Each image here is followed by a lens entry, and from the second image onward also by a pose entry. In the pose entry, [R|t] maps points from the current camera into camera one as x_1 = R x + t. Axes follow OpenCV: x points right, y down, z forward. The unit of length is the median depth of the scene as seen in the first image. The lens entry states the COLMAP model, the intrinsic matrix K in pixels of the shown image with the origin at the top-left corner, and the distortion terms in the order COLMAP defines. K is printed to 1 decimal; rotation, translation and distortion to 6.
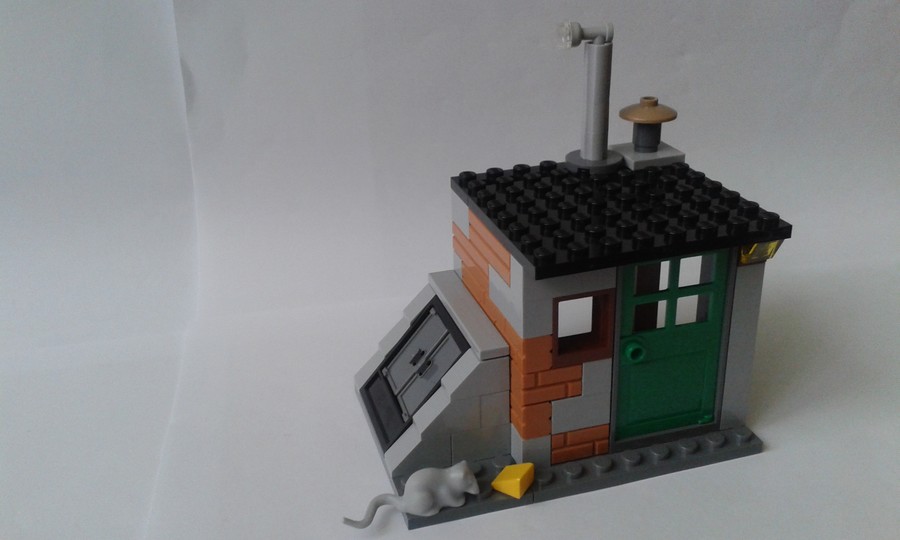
lens RADIAL K [[870.4, 0, 450.0], [0, 870.4, 270.0], [0, 0, 1]] dist [0.158287, 0.003962]
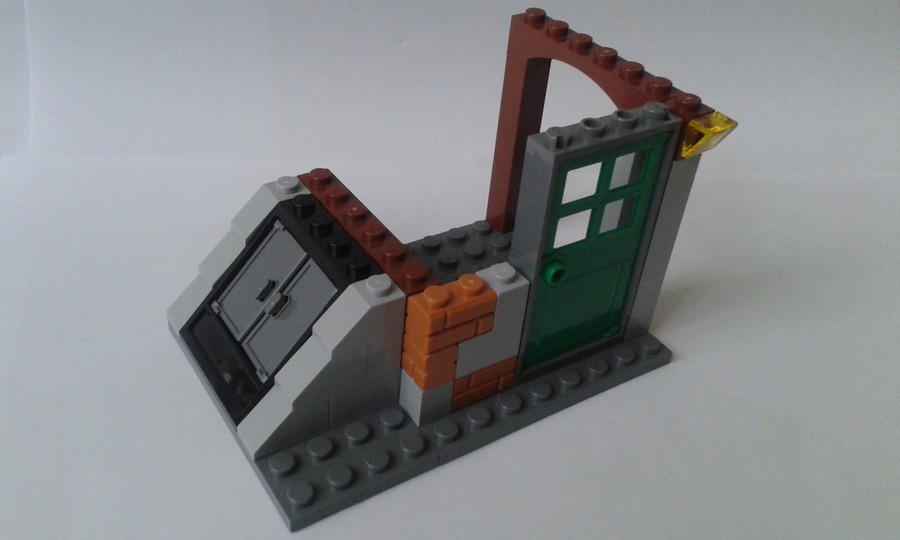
lens RADIAL K [[870.4, 0, 450.0], [0, 870.4, 270.0], [0, 0, 1]] dist [0.158287, 0.003962]
pose [[0.954231, -0.080708, 0.287975, -0.108114], [0.018800, 0.977182, 0.211570, -0.077944], [-0.298479, -0.196473, 0.933975, 0.267169]]
